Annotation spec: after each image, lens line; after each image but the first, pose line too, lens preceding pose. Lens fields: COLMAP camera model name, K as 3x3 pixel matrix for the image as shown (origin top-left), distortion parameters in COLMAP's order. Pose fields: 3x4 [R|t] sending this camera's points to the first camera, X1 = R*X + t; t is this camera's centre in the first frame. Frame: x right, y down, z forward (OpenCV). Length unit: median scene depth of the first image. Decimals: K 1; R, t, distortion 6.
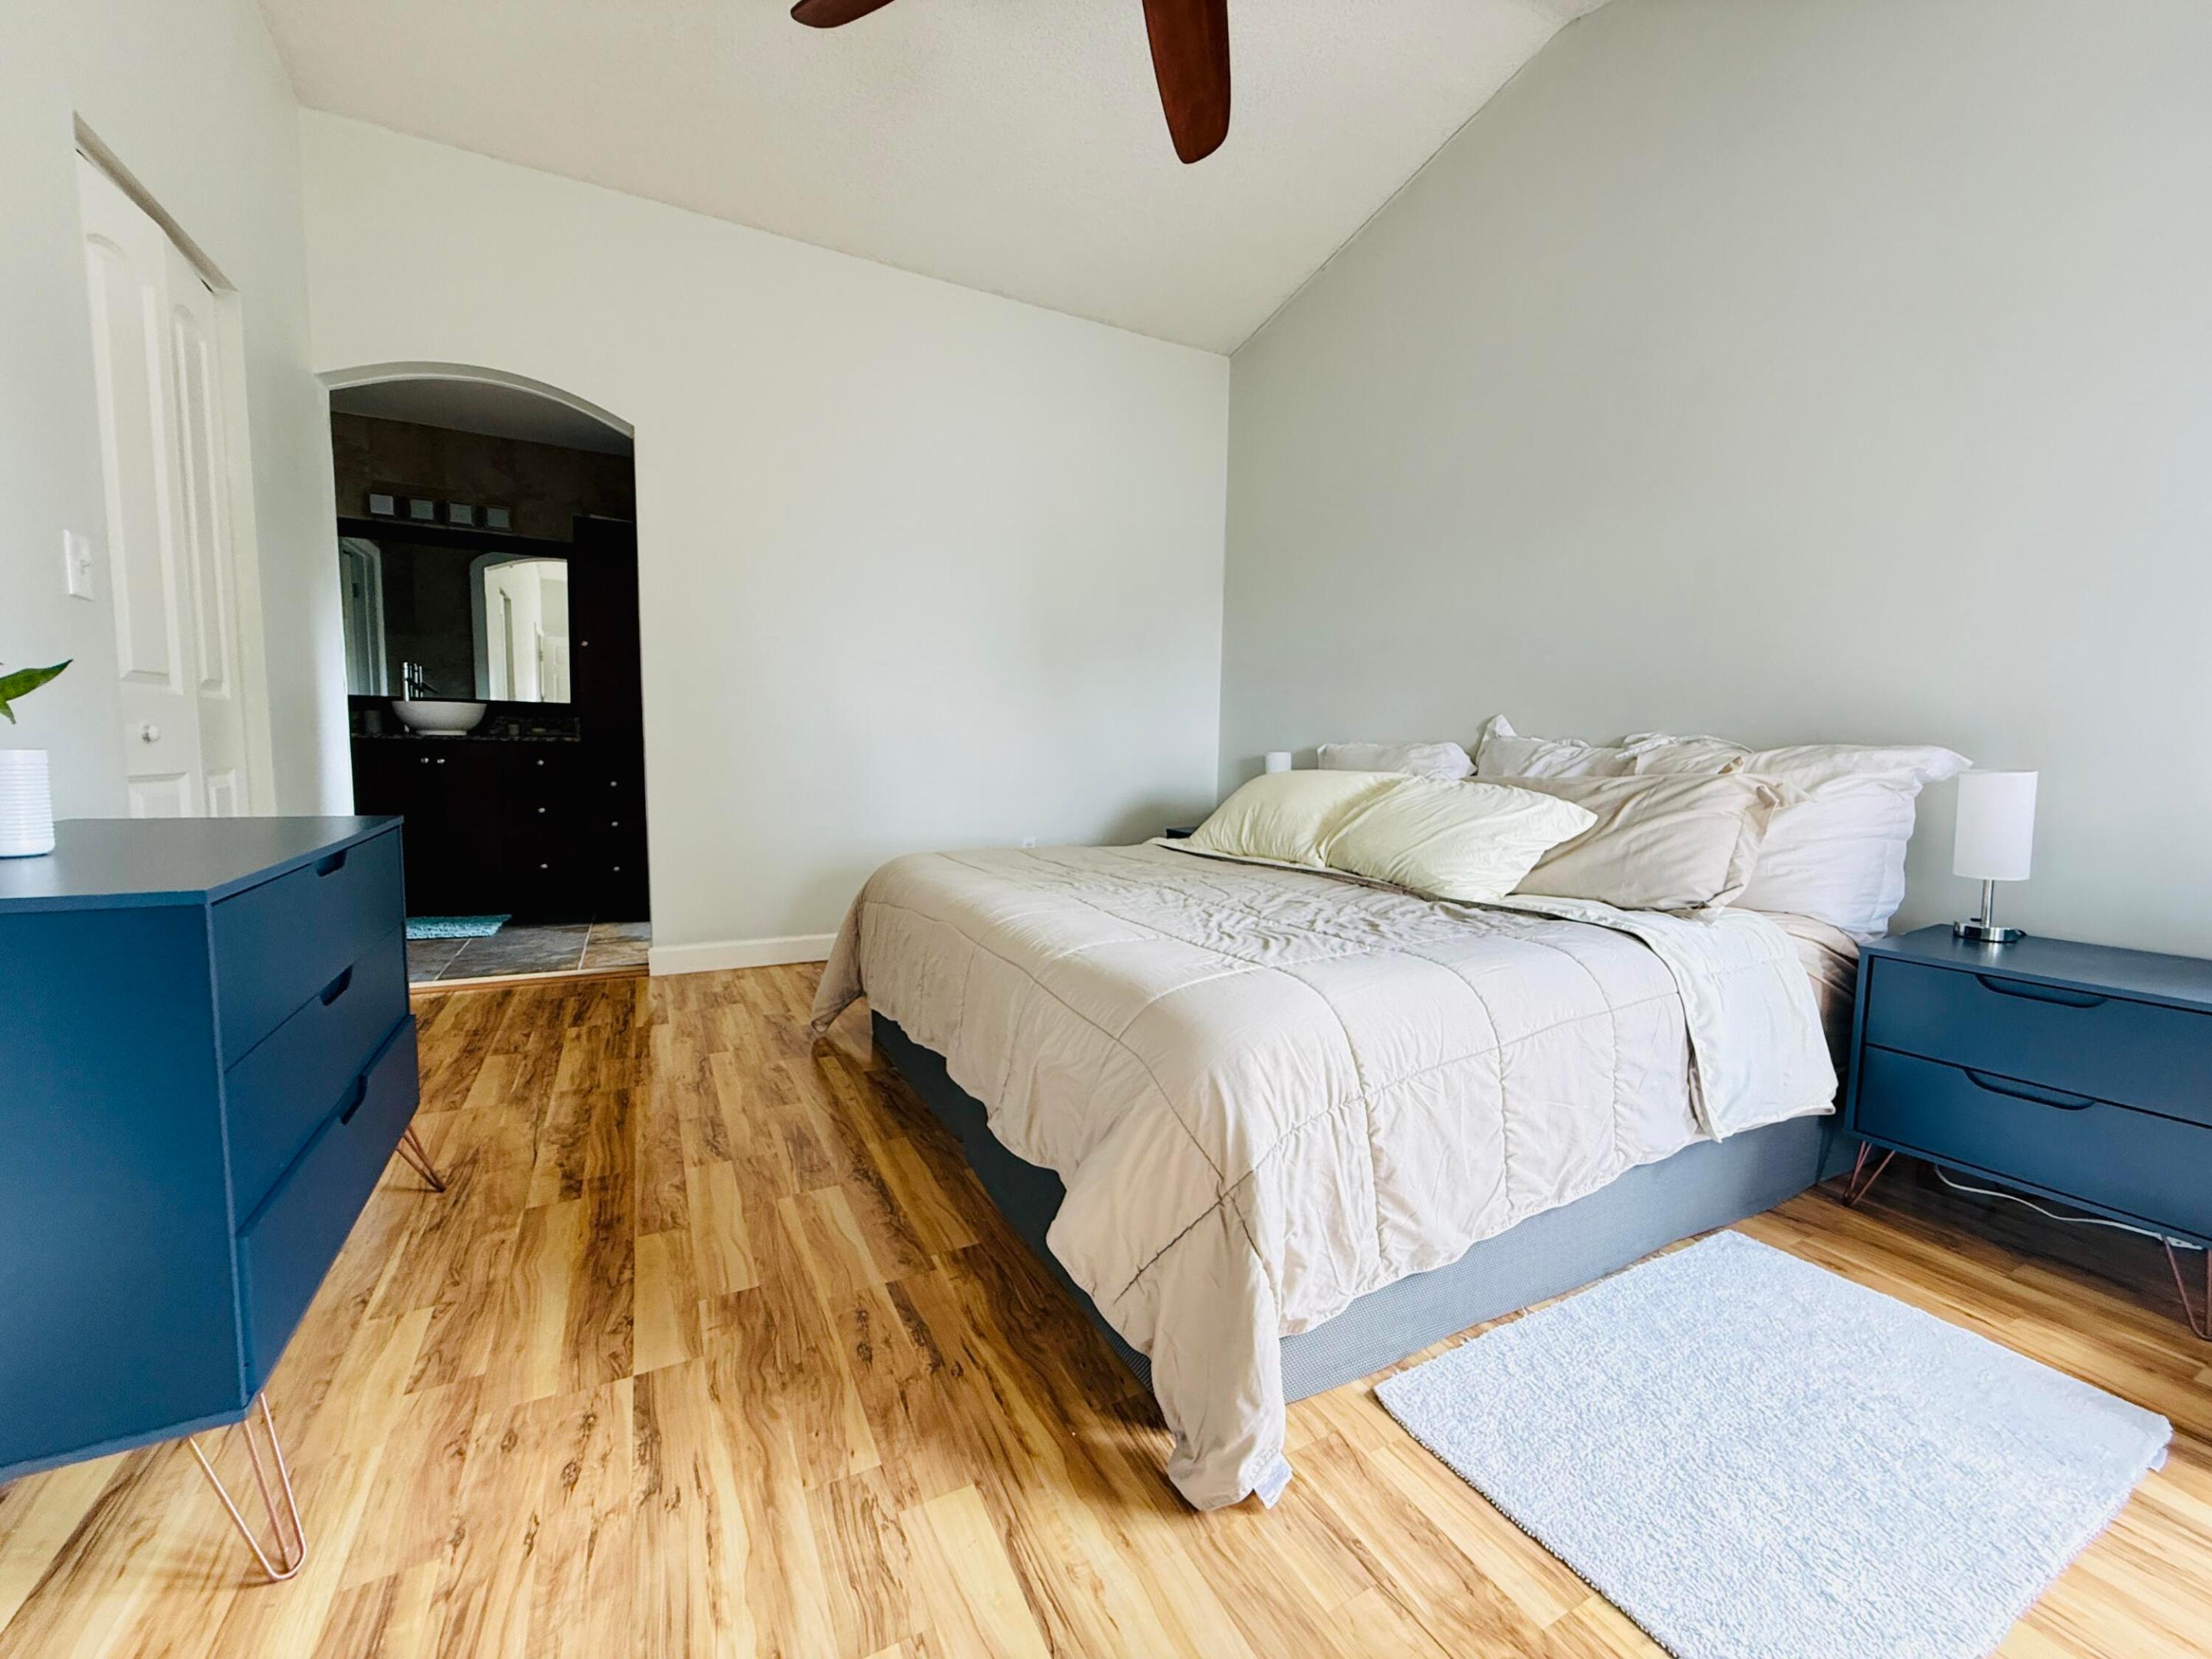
lens RADIAL K [[879.1, 0, 1098.4], [0, 879.1, 825.6], [0, 0, 1]] dist [-0.000311, 0.000196]
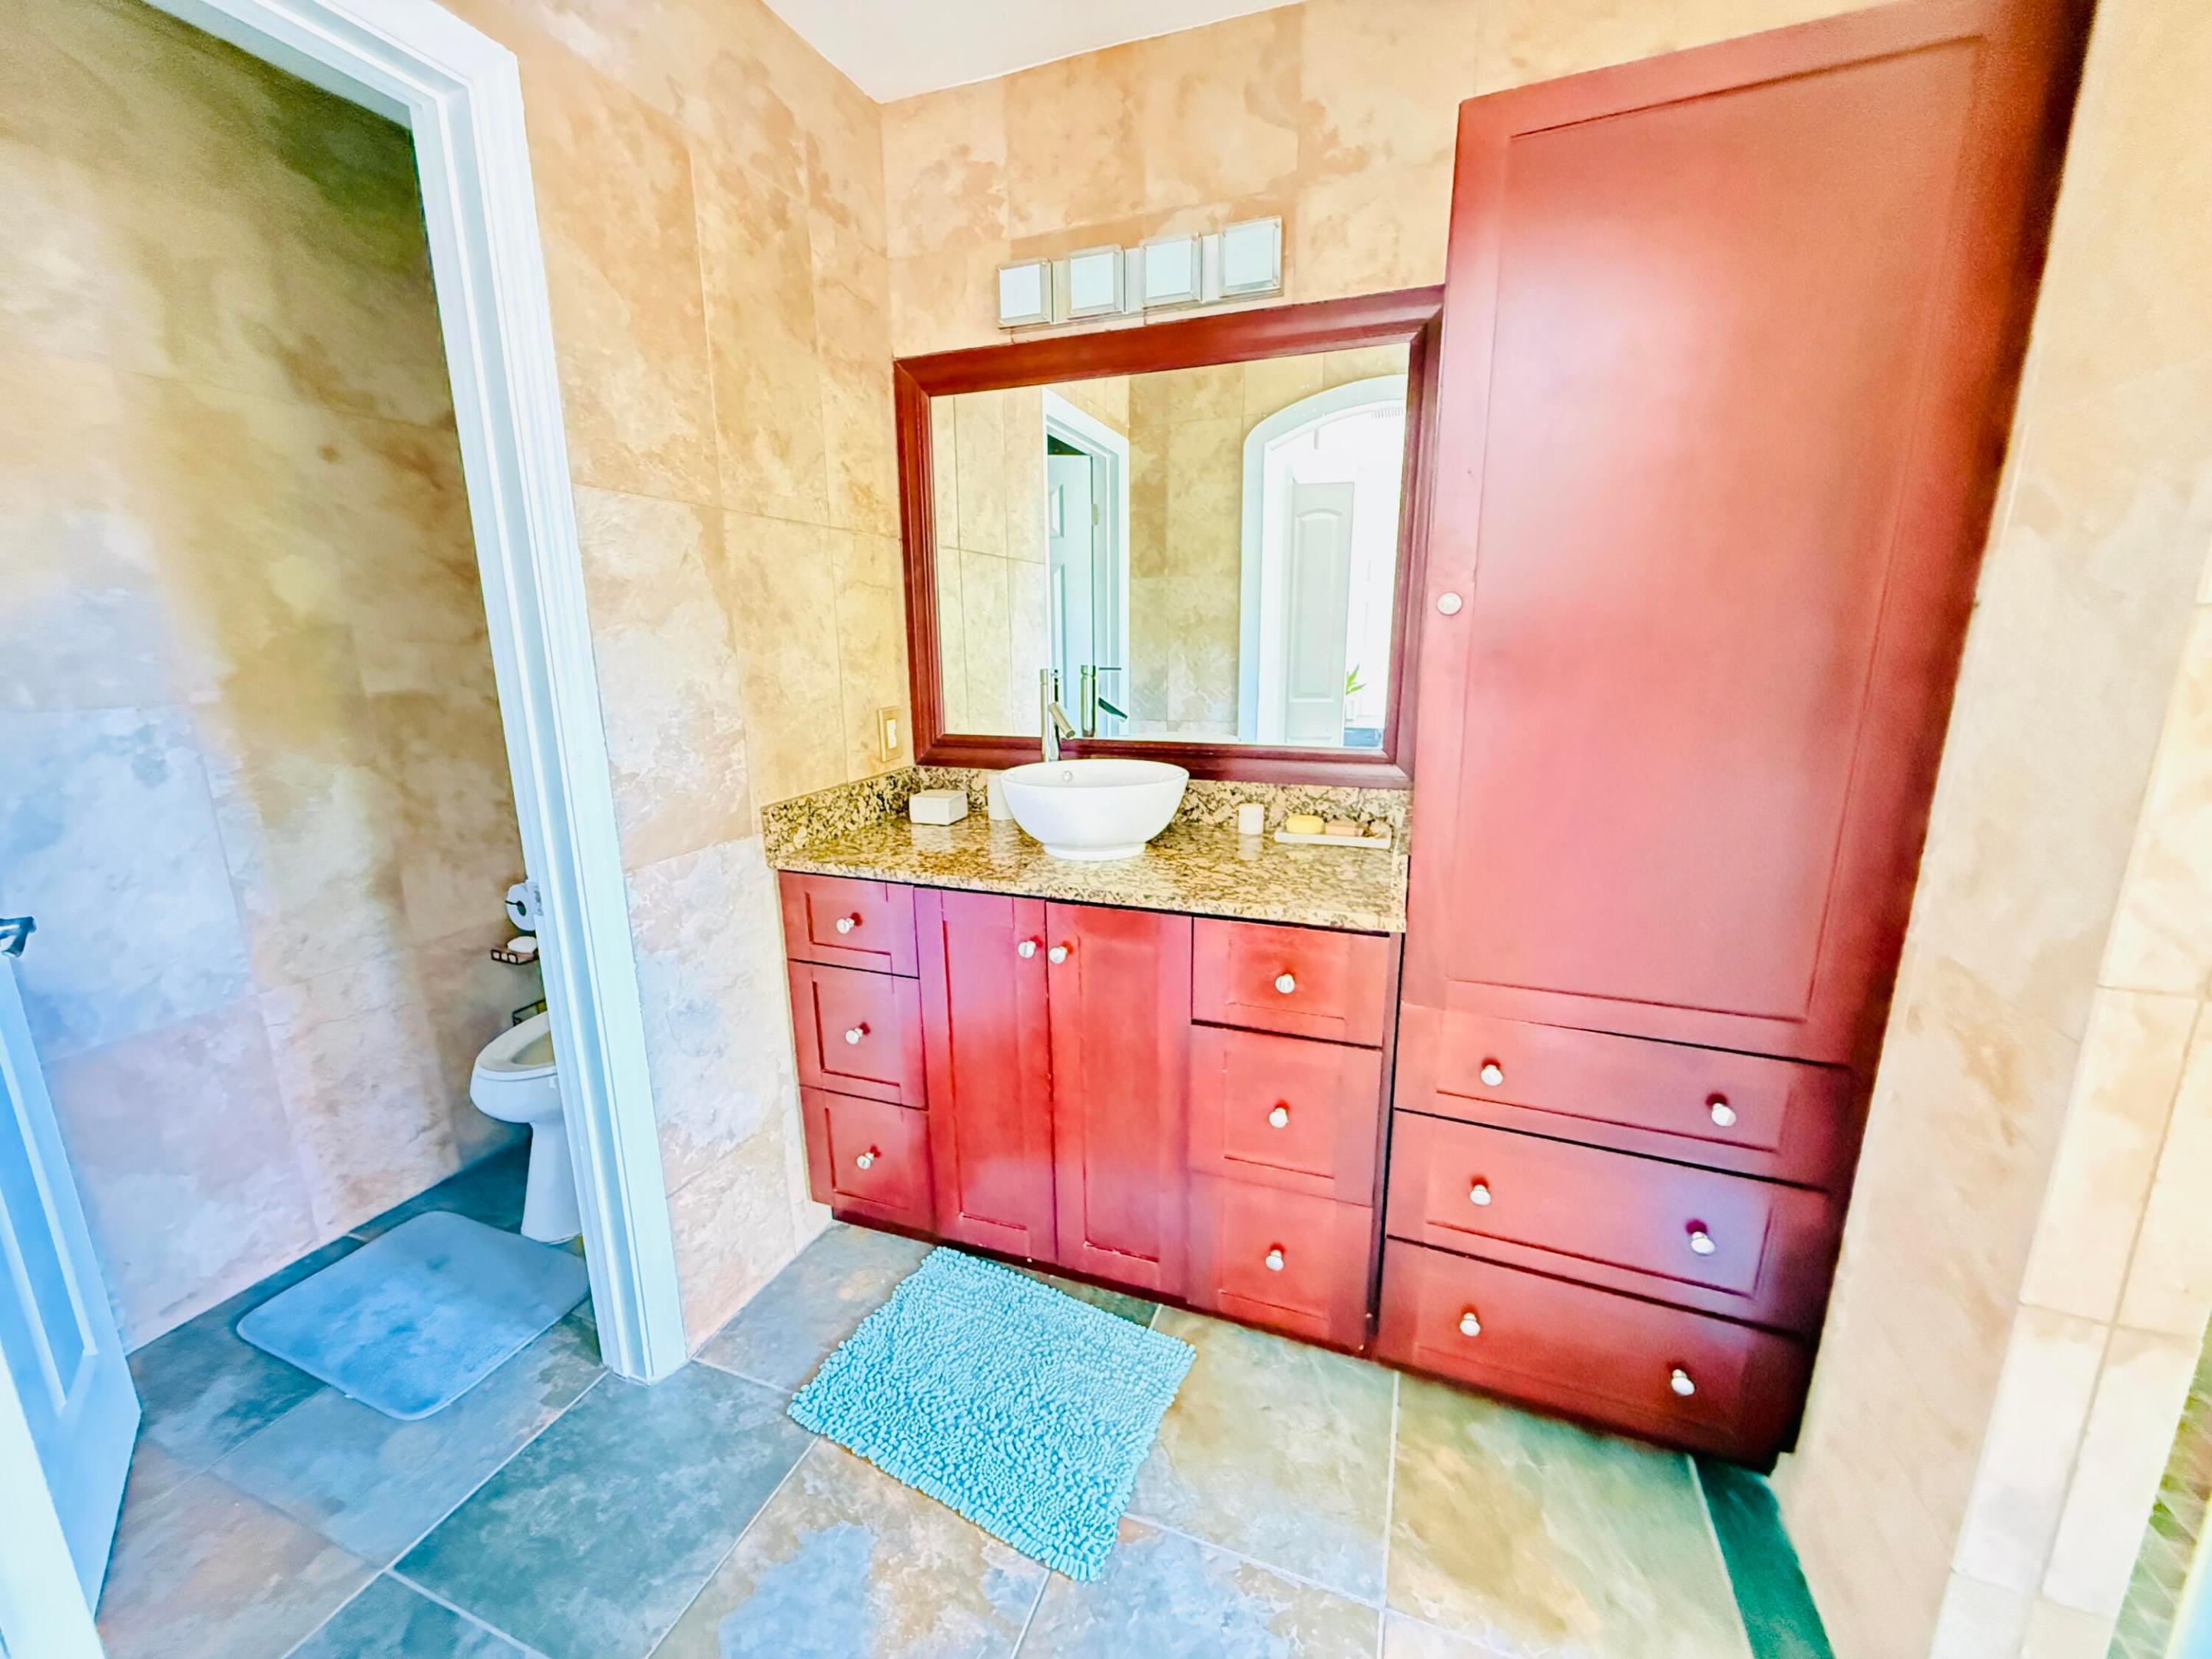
lens RADIAL K [[879.1, 0, 1098.4], [0, 879.1, 825.6], [0, 0, 1]] dist [-0.000311, 0.000196]
pose [[0.668017, 0.134902, -0.731816, -1.087213], [-0.045573, 0.989001, 0.140711, -0.421254], [0.742749, -0.060646, 0.666818, 1.777933]]
